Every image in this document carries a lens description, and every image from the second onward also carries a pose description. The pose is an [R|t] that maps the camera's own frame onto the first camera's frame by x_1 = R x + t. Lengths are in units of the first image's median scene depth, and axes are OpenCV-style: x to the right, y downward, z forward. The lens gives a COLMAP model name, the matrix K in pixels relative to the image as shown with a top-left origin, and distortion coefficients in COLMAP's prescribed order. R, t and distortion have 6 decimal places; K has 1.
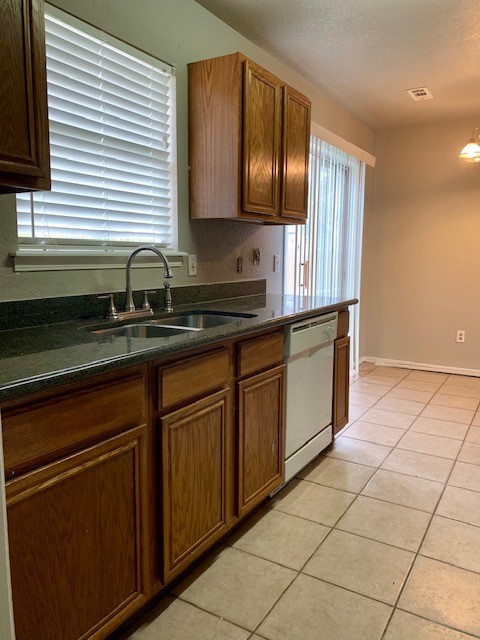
lens RADIAL K [[487.8, 0, 240.0], [0, 487.8, 320.0], [0, 0, 1]] dist [0.023913, -0.000705]
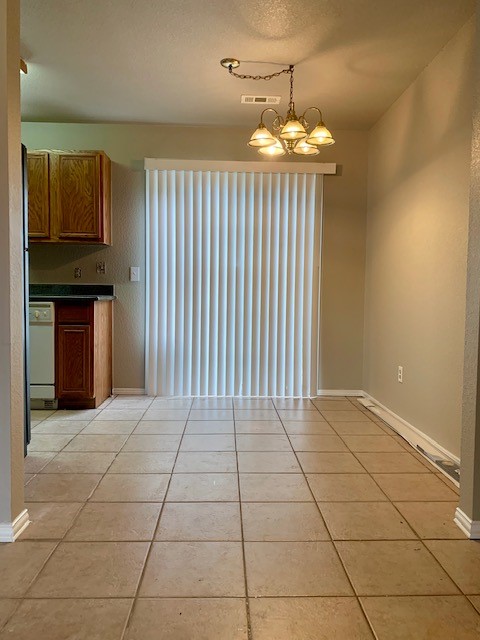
lens RADIAL K [[489.0, 0, 240.0], [0, 489.0, 320.0], [0, 0, 1]] dist [0.009562, -0.002453]
pose [[0.541522, 0.047461, -0.839346, 1.785627], [-0.126481, 0.991640, -0.025529, 0.003510], [0.831118, 0.119986, 0.542998, 0.744556]]
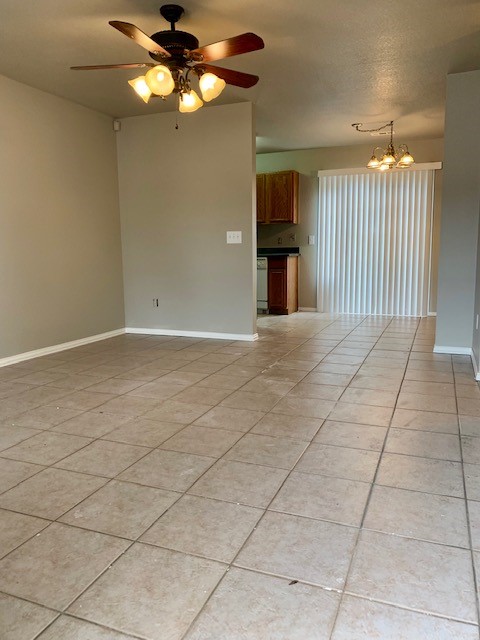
lens RADIAL K [[489.3, 0, 240.0], [0, 489.3, 320.0], [0, 0, 1]] dist [0.083019, -0.000364]
pose [[0.160316, 0.129623, -0.978518, 3.016032], [-0.125240, 0.985999, 0.110095, 0.047727], [0.979088, 0.104900, 0.174305, 0.467935]]
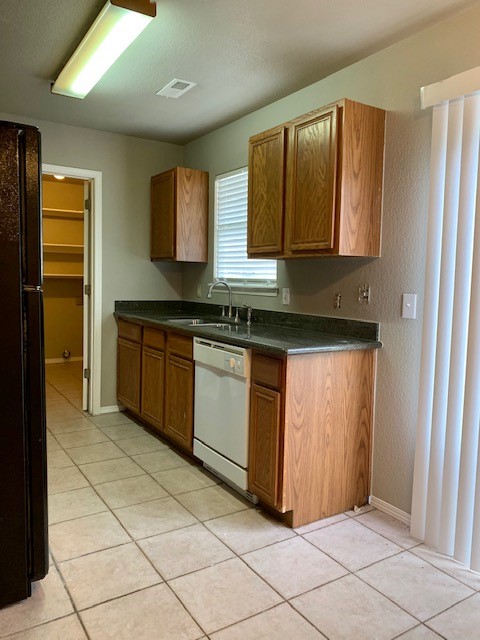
lens RADIAL K [[487.8, 0, 240.0], [0, 487.8, 320.0], [0, 0, 1]] dist [0.023913, -0.000705]
pose [[-0.440502, 0.061212, -0.895662, 1.119049], [-0.144202, 0.979894, 0.137890, -0.215342], [0.886094, 0.189897, -0.422819, 1.480169]]
